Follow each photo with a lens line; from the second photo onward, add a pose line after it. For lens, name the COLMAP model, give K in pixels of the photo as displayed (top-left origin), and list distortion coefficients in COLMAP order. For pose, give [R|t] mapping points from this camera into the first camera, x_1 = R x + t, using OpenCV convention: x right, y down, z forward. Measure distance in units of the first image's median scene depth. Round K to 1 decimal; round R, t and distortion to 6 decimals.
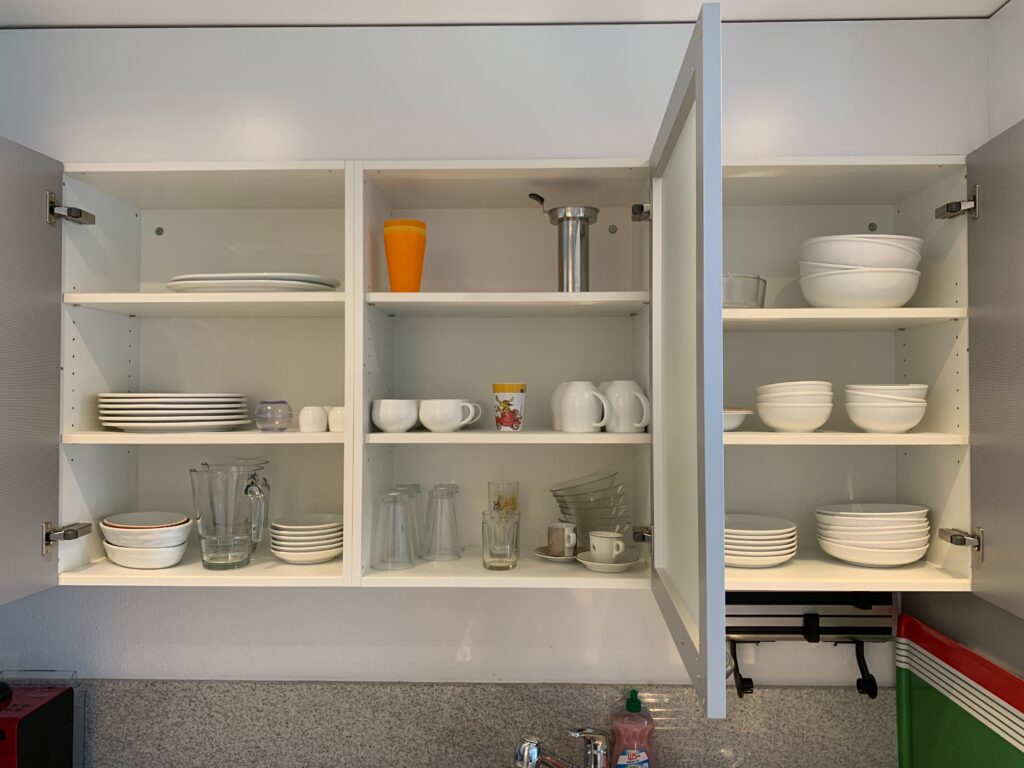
lens RADIAL K [[783.1, 0, 512.0], [0, 783.1, 384.0], [0, 0, 1]] dist [0.007128, 0.002343]
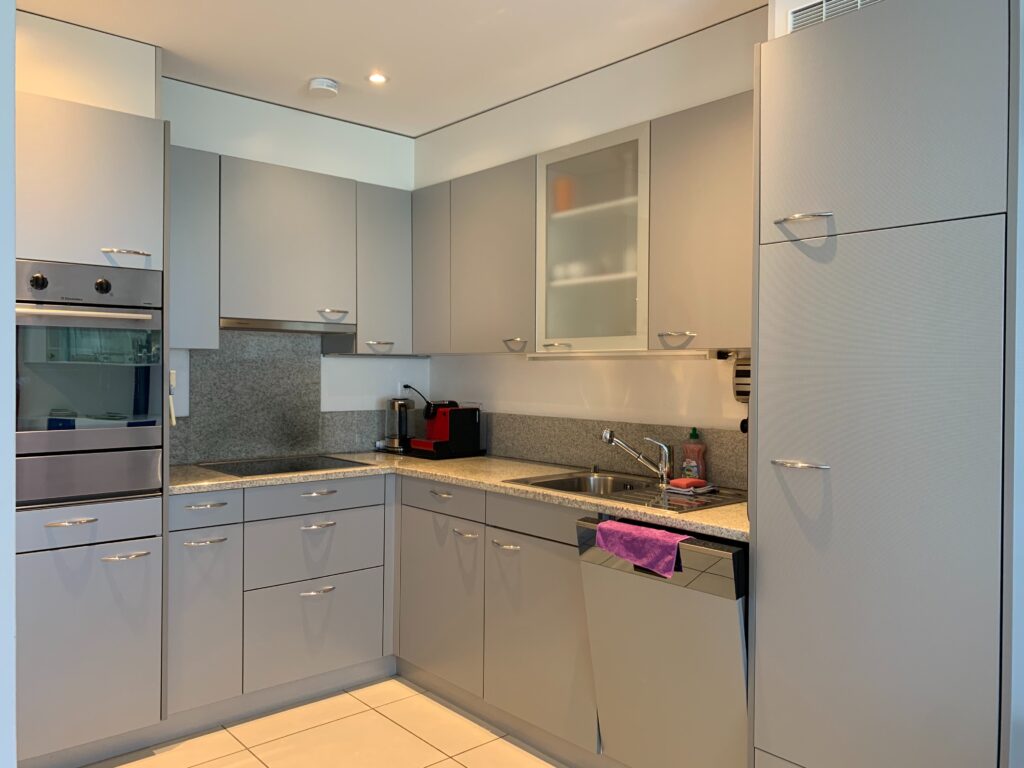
lens RADIAL K [[783.1, 0, 512.0], [0, 783.1, 384.0], [0, 0, 1]] dist [0.007128, 0.002343]
pose [[0.670938, 0.003503, -0.741505, 1.091857], [0.014059, 0.999749, 0.017445, 0.238207], [0.741380, -0.022130, 0.670721, -0.436108]]
